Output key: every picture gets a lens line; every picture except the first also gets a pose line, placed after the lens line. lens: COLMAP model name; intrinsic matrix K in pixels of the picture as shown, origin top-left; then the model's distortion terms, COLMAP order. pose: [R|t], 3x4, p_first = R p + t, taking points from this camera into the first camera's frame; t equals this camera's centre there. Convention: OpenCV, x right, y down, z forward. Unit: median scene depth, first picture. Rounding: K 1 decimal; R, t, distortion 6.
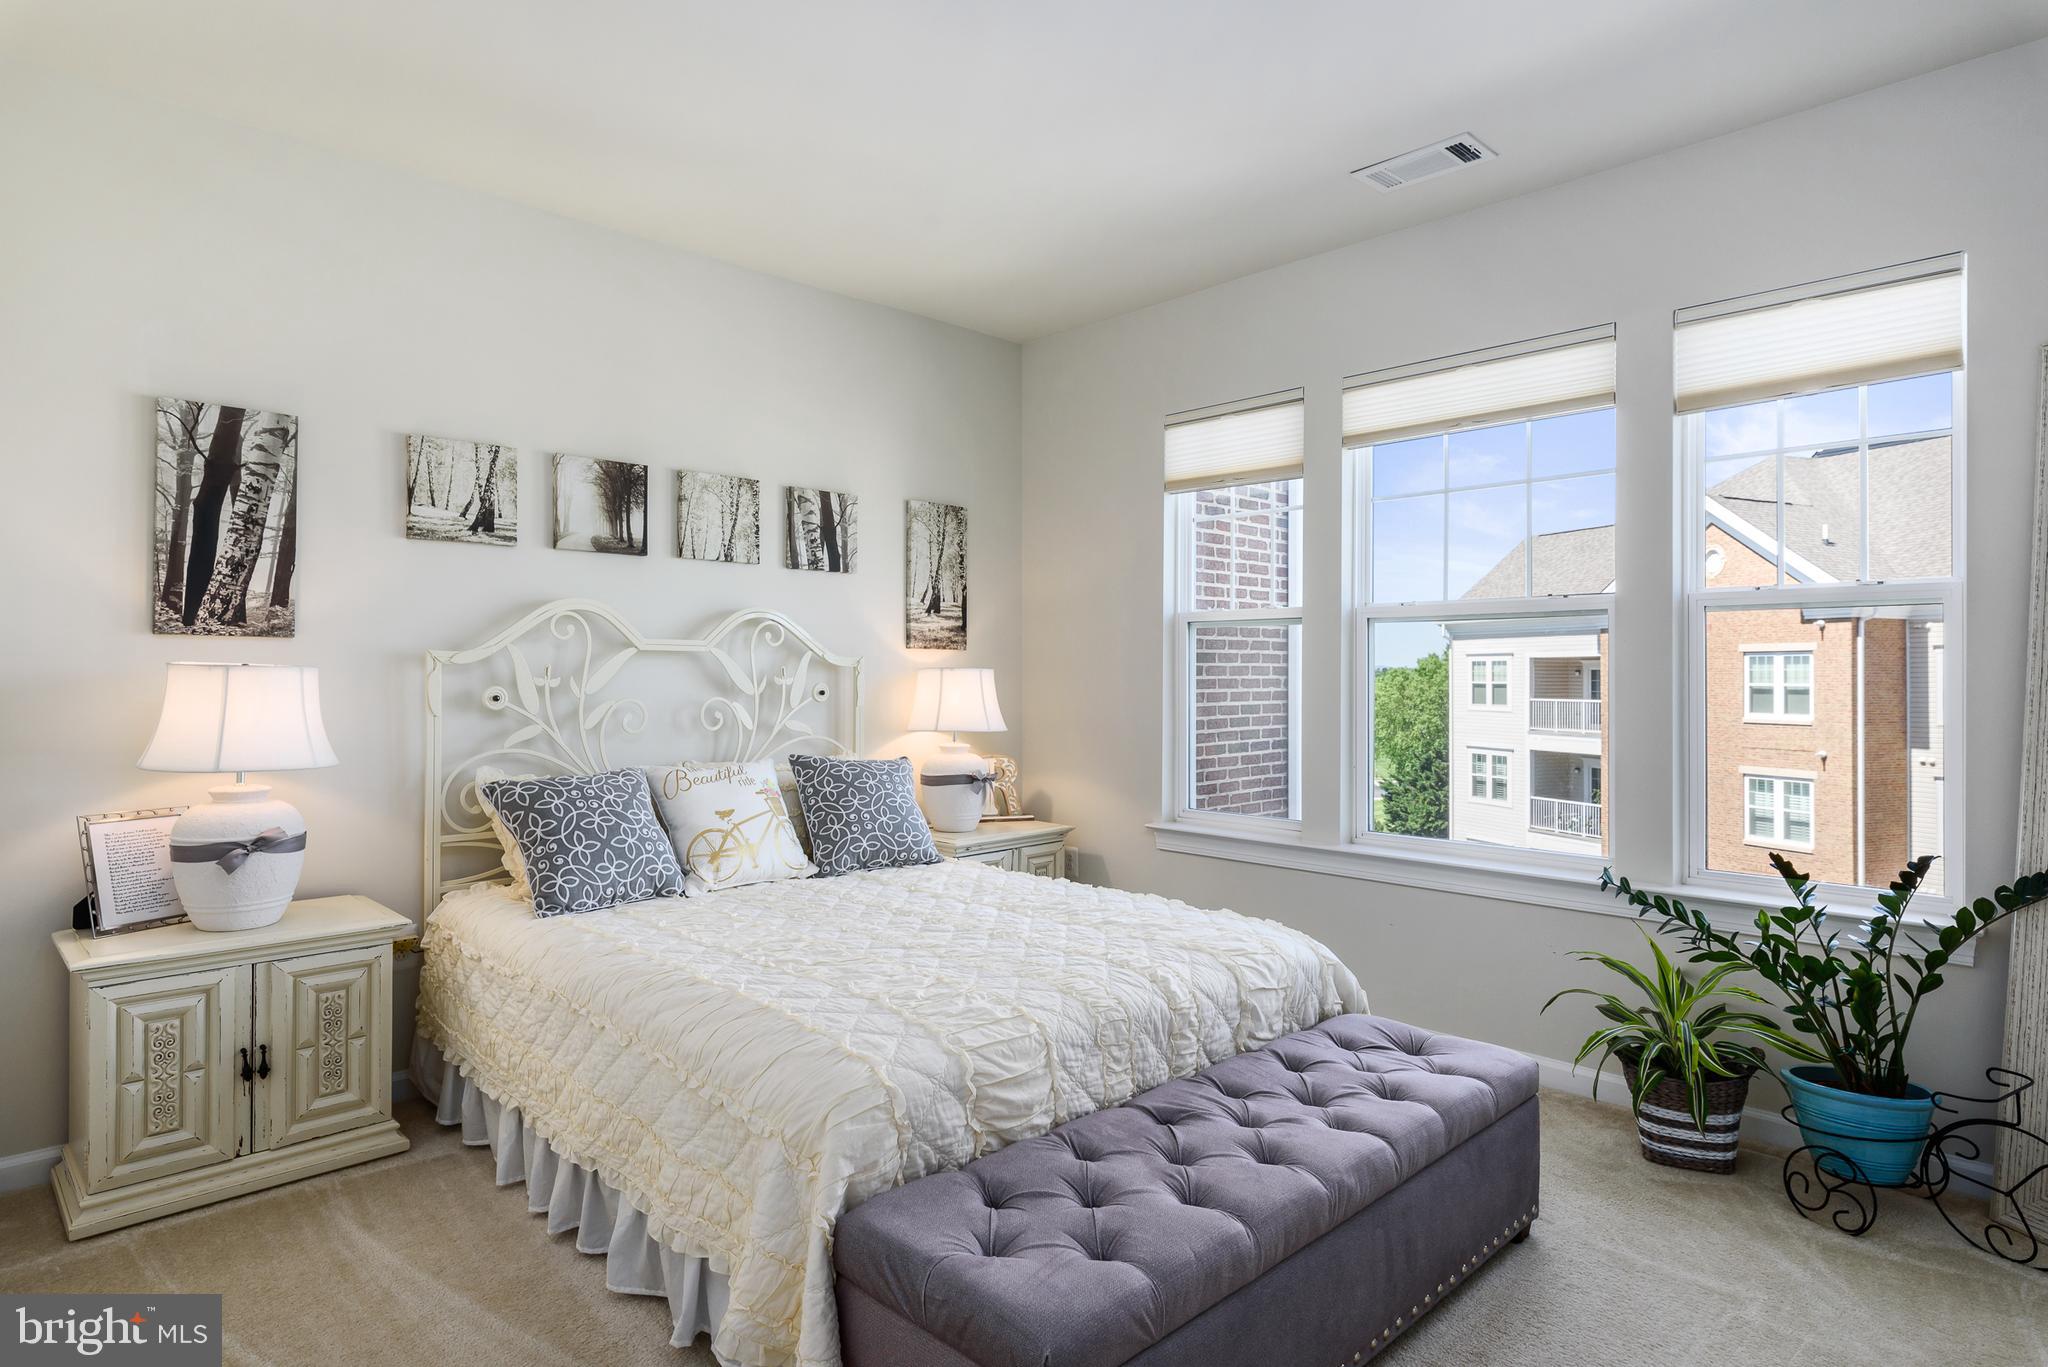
lens RADIAL K [[1082.5, 0, 1008.2], [0, 1082.5, 680.1], [0, 0, 1]] dist [-0.003532, -0.001987]
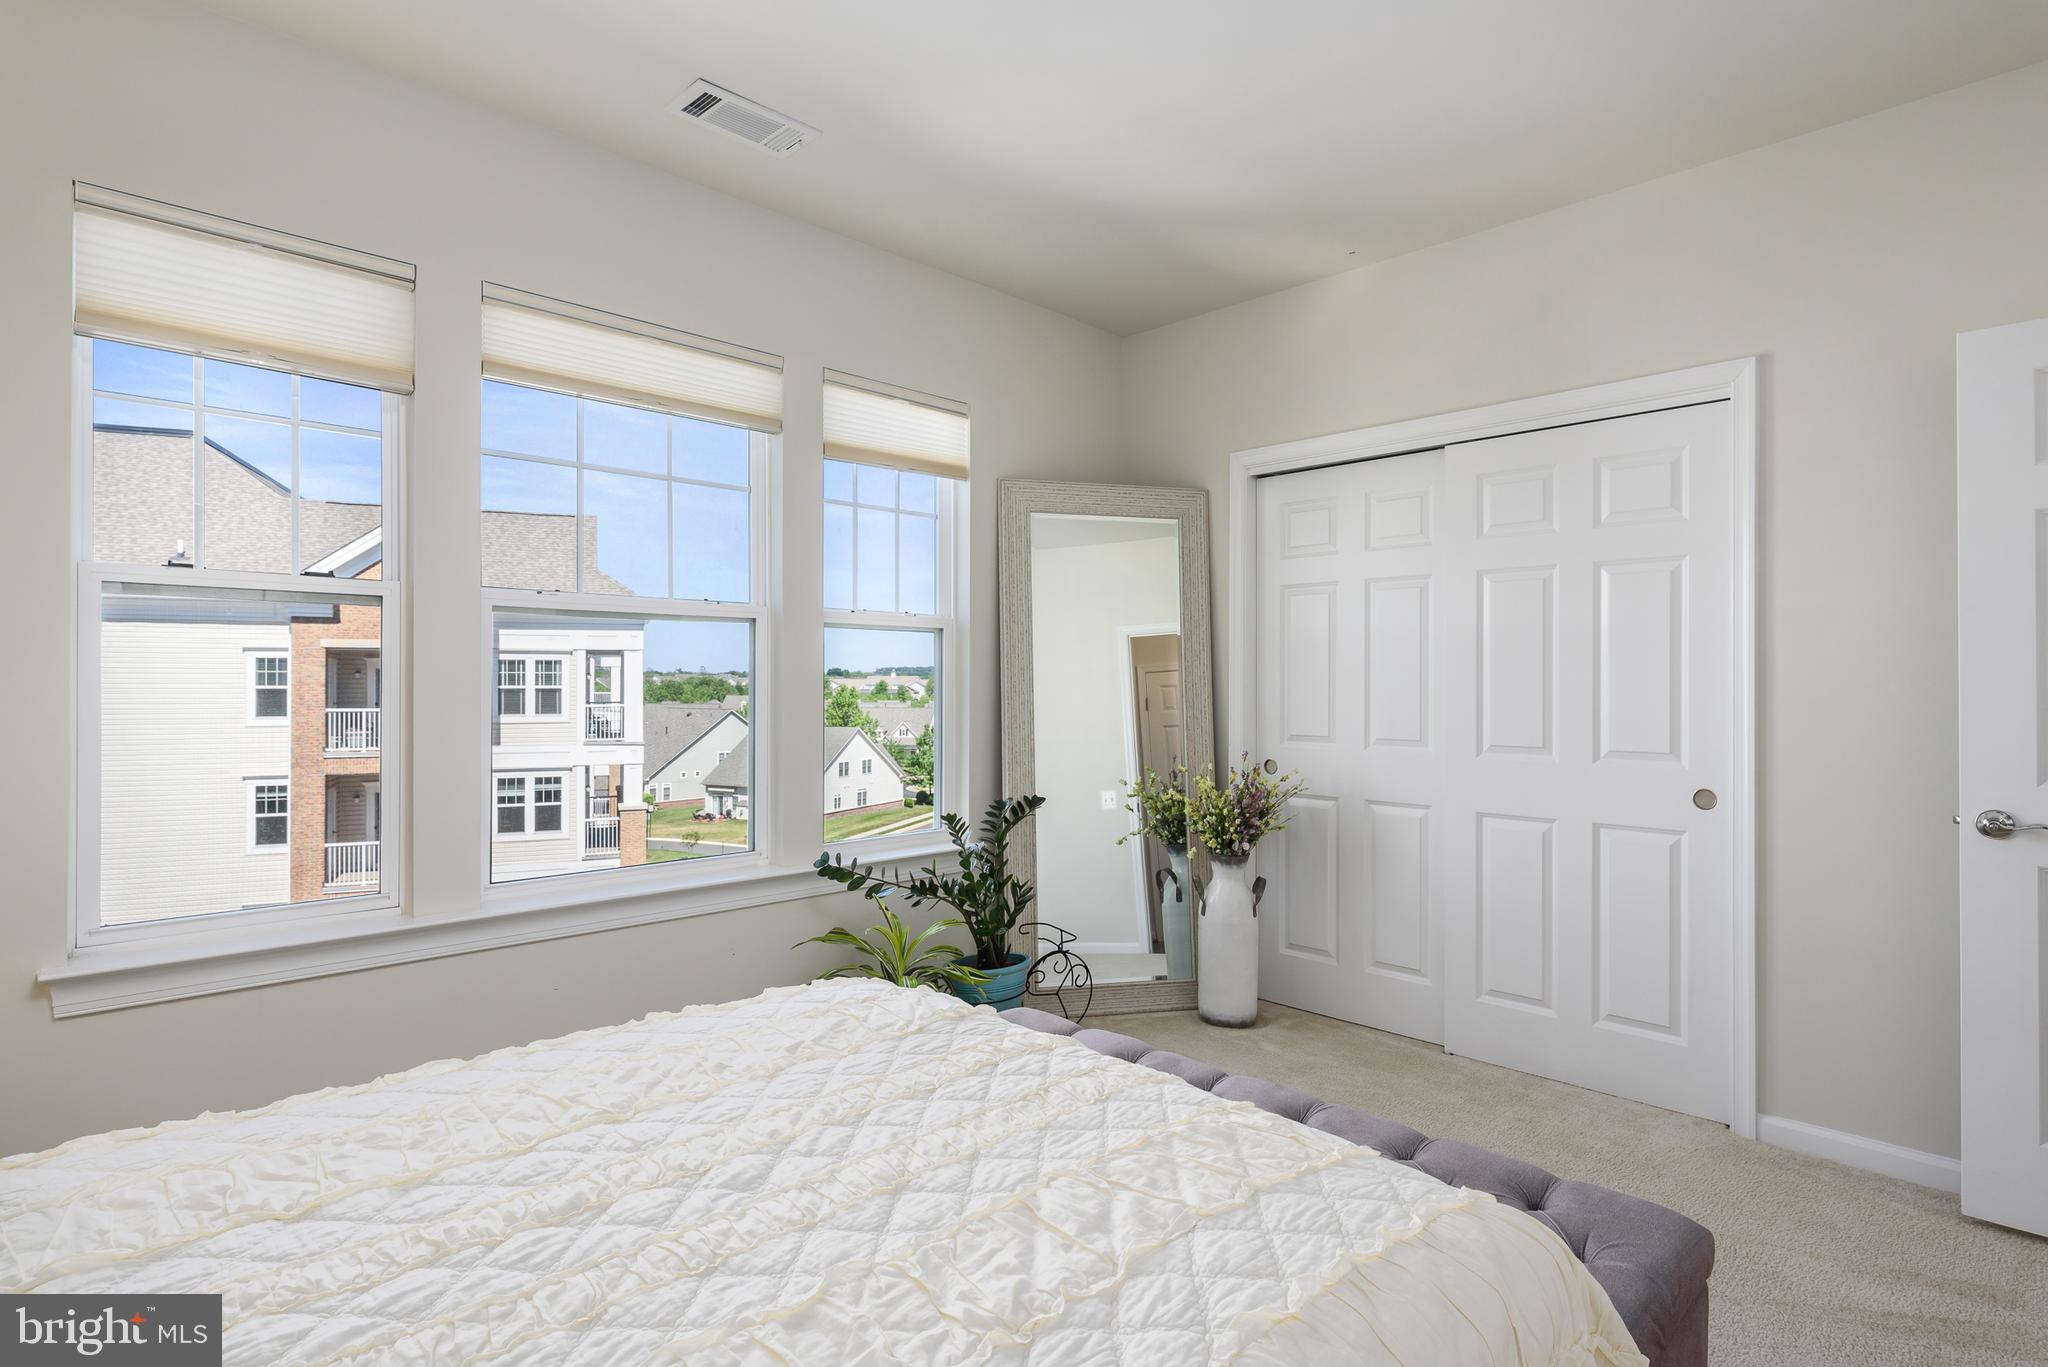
lens RADIAL K [[1052.4, 0, 1016.4], [0, 1052.4, 673.2], [0, 0, 1]] dist [-0.001553, 0.000221]
pose [[-0.004498, 0.001722, 0.999988, -0.503010], [0.000584, 0.999998, -0.001719, -0.008861], [-0.999990, 0.000576, -0.004499, 0.766323]]
